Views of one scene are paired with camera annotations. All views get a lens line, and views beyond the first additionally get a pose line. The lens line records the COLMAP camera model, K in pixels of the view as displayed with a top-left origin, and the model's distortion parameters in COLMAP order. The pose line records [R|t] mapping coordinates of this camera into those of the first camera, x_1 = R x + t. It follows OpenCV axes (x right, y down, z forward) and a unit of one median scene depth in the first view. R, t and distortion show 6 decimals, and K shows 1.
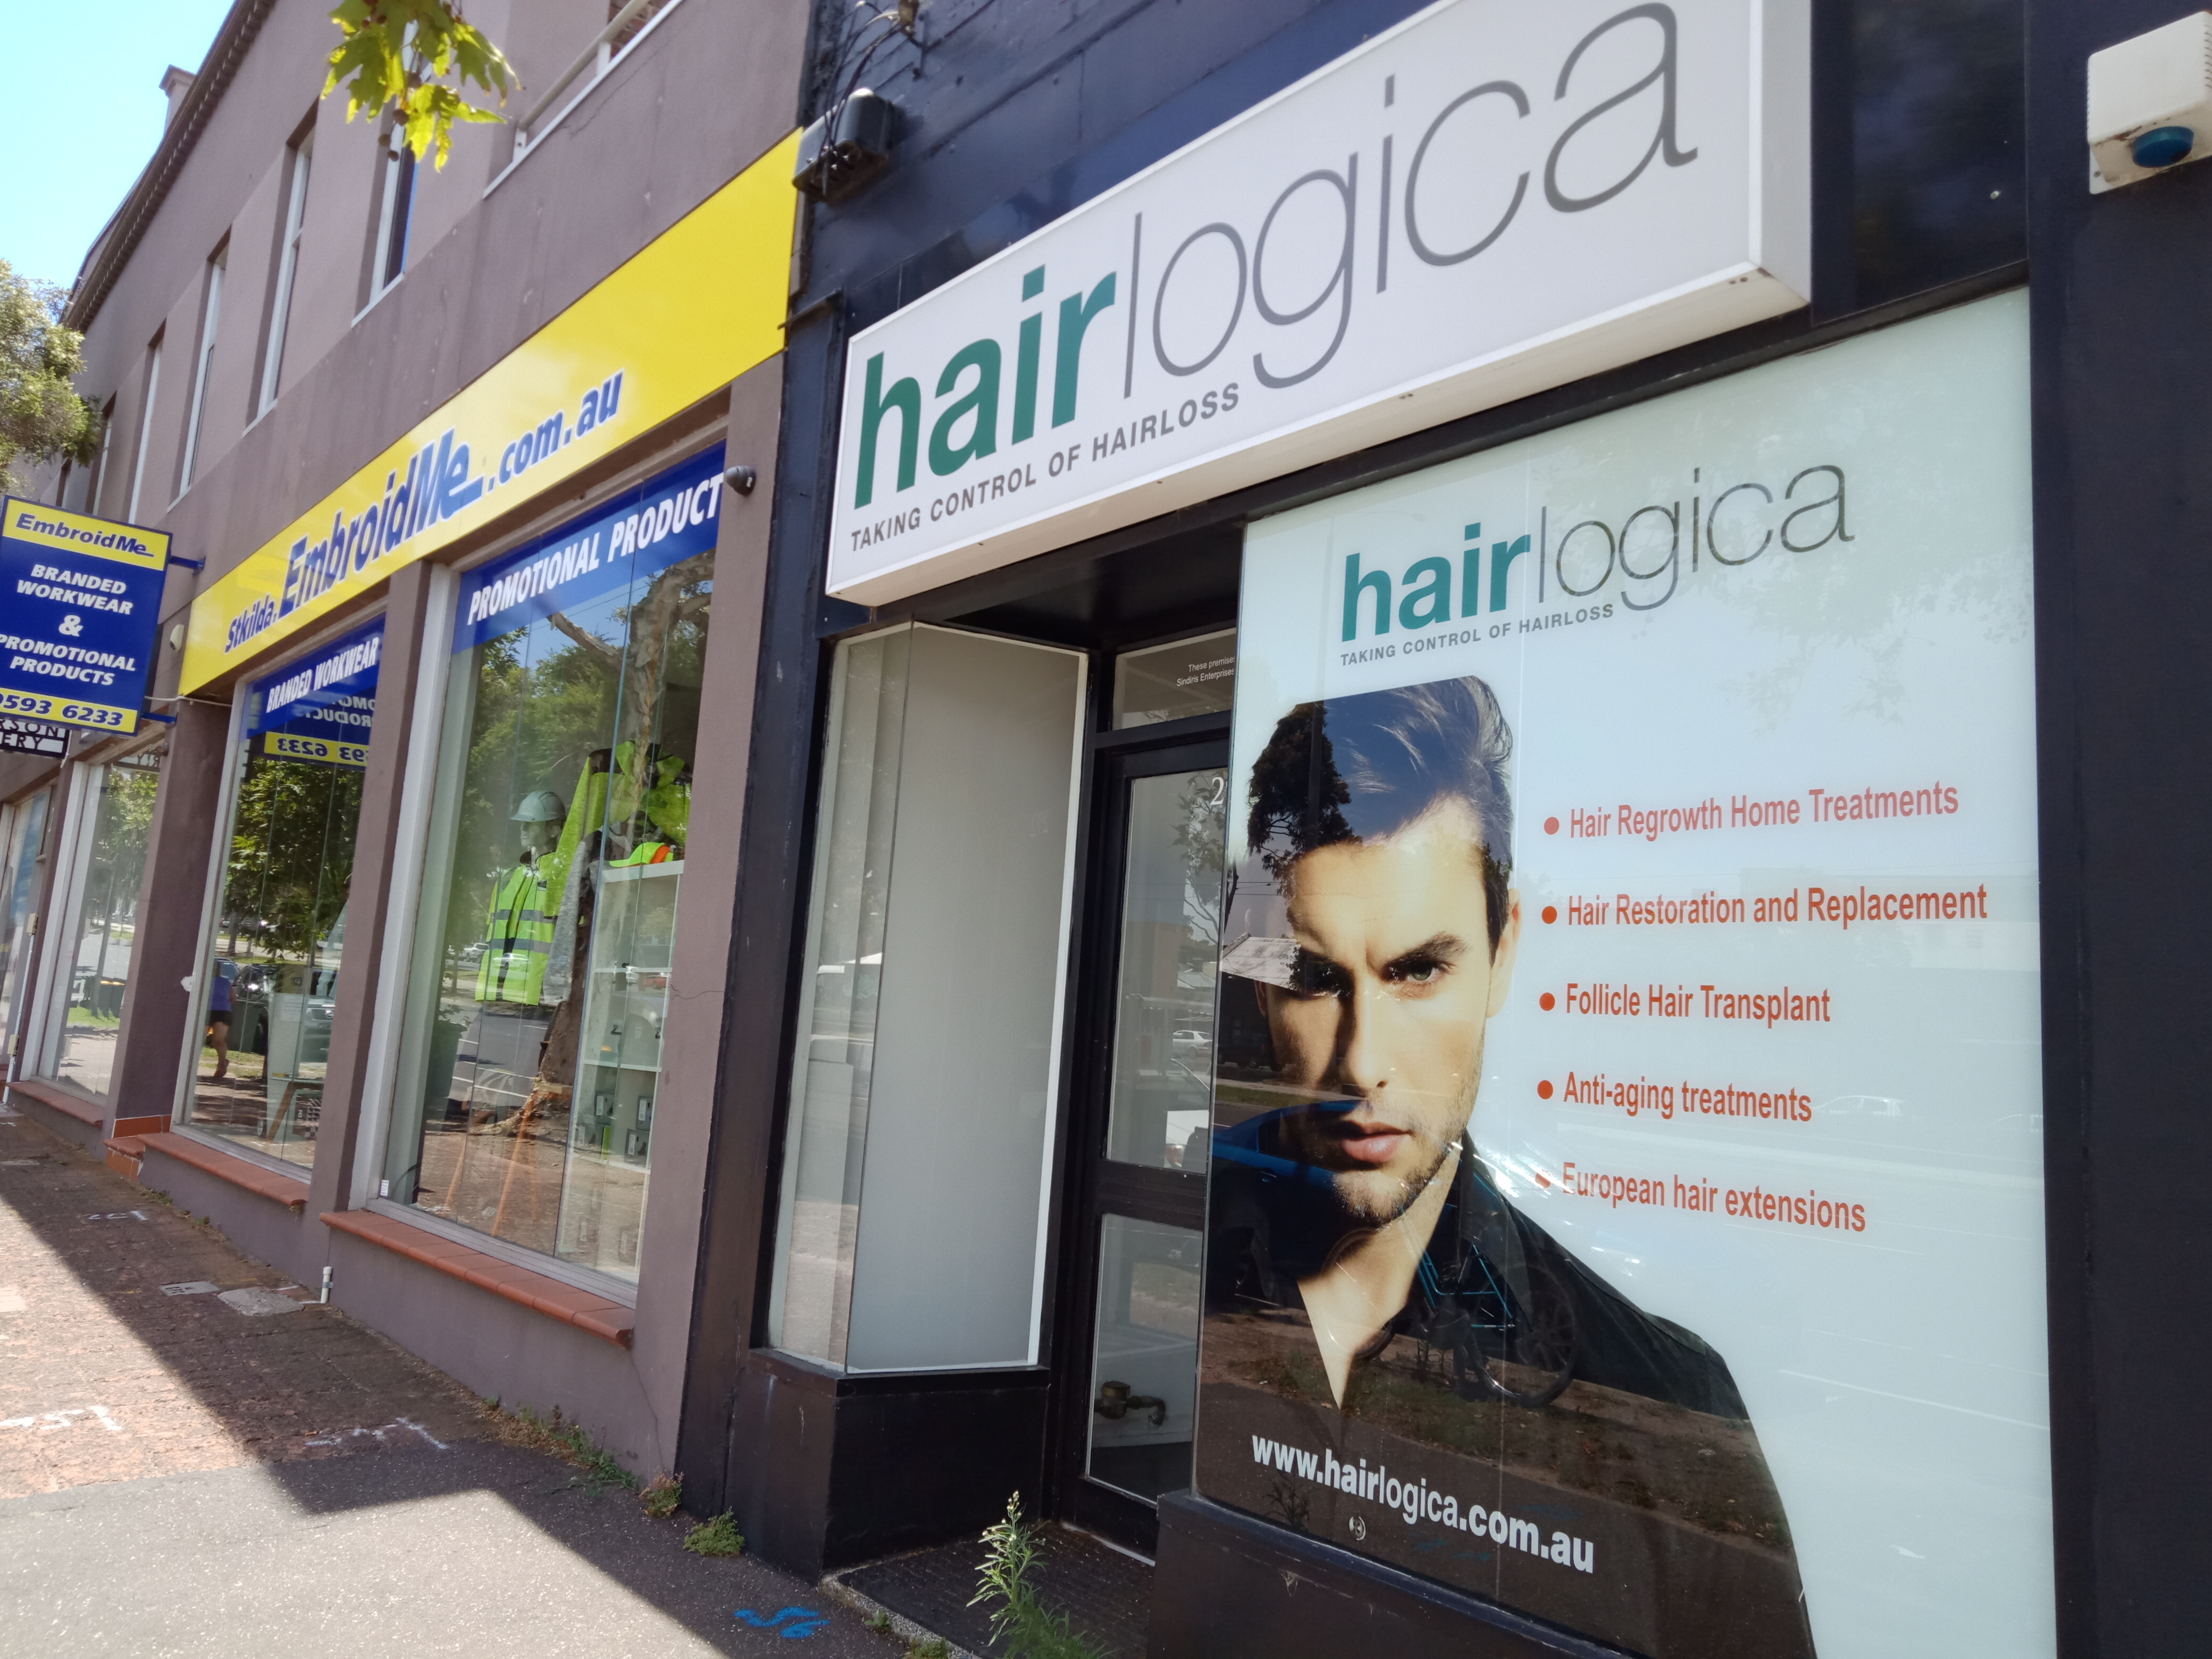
lens RADIAL K [[1643.5, 0, 1101.7], [0, 1643.5, 829.5], [0, 0, 1]] dist [0.041288, -0.014734]
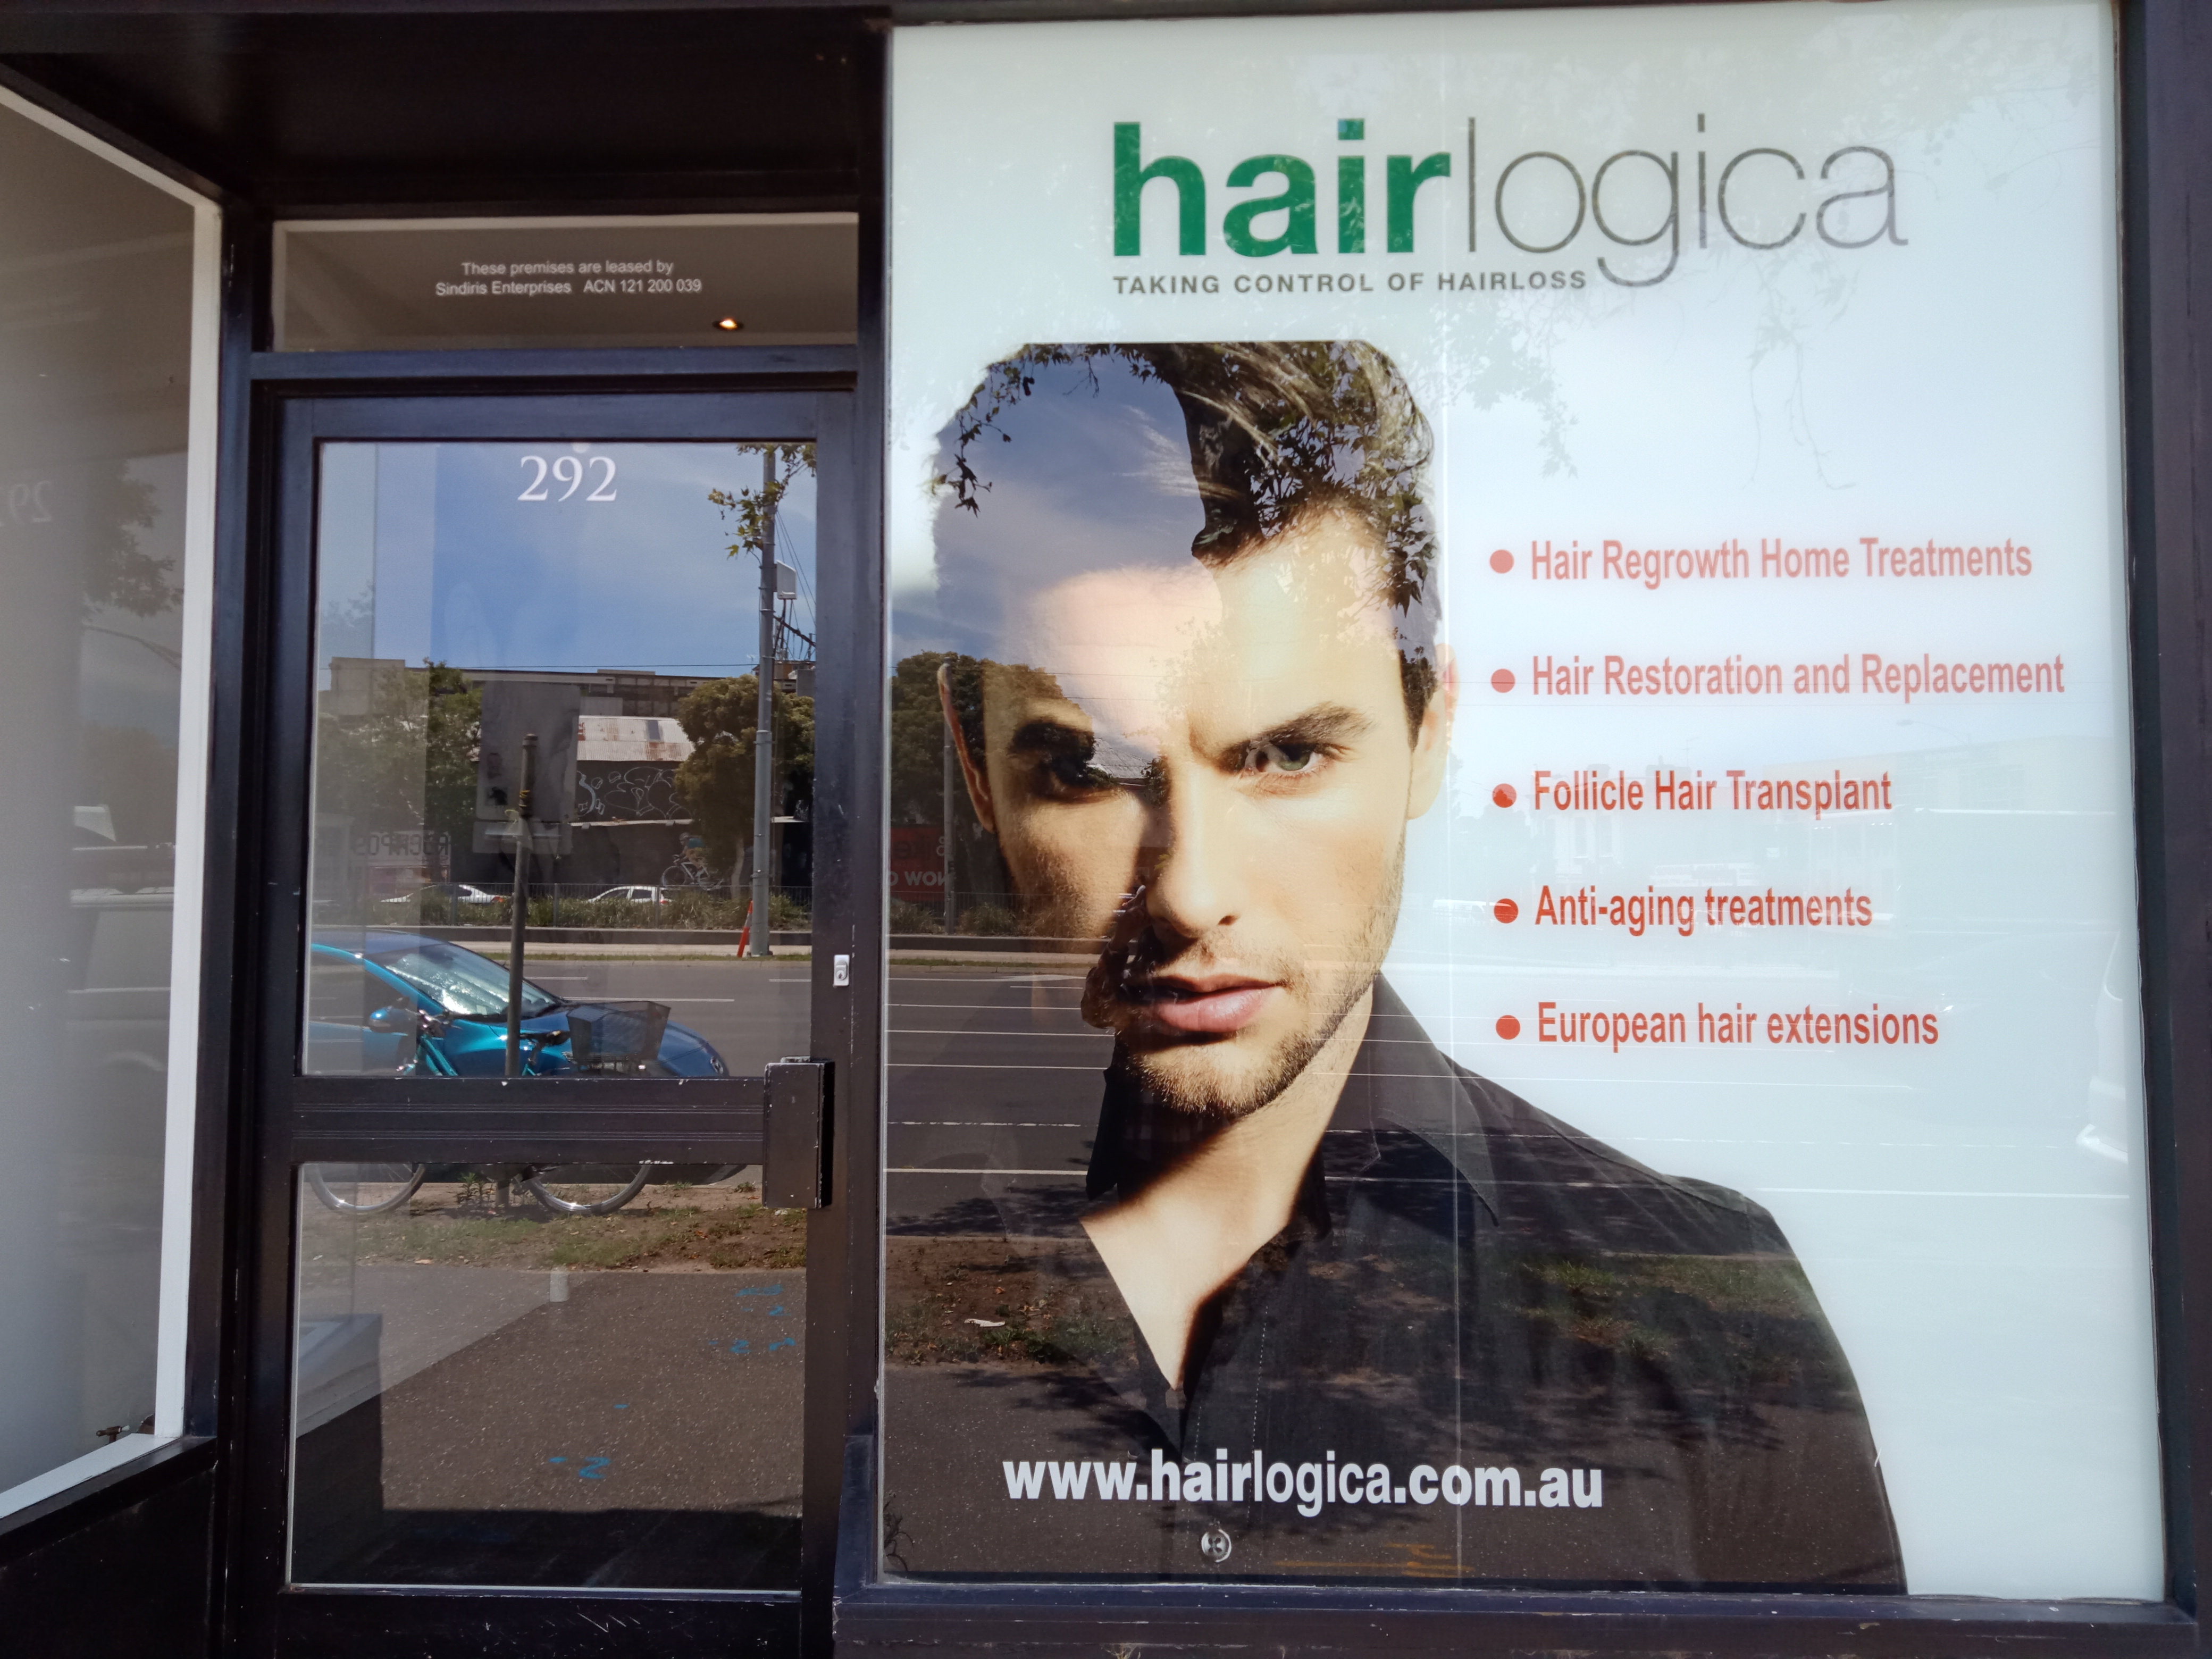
lens RADIAL K [[1643.5, 0, 1106.1], [0, 1643.5, 819.3], [0, 0, 1]] dist [0.041288, -0.014734]
pose [[0.661638, -0.032209, 0.749132, -0.409670], [-0.057247, 0.993991, 0.093298, 0.054506], [-0.747635, -0.104615, 0.655818, 0.631528]]
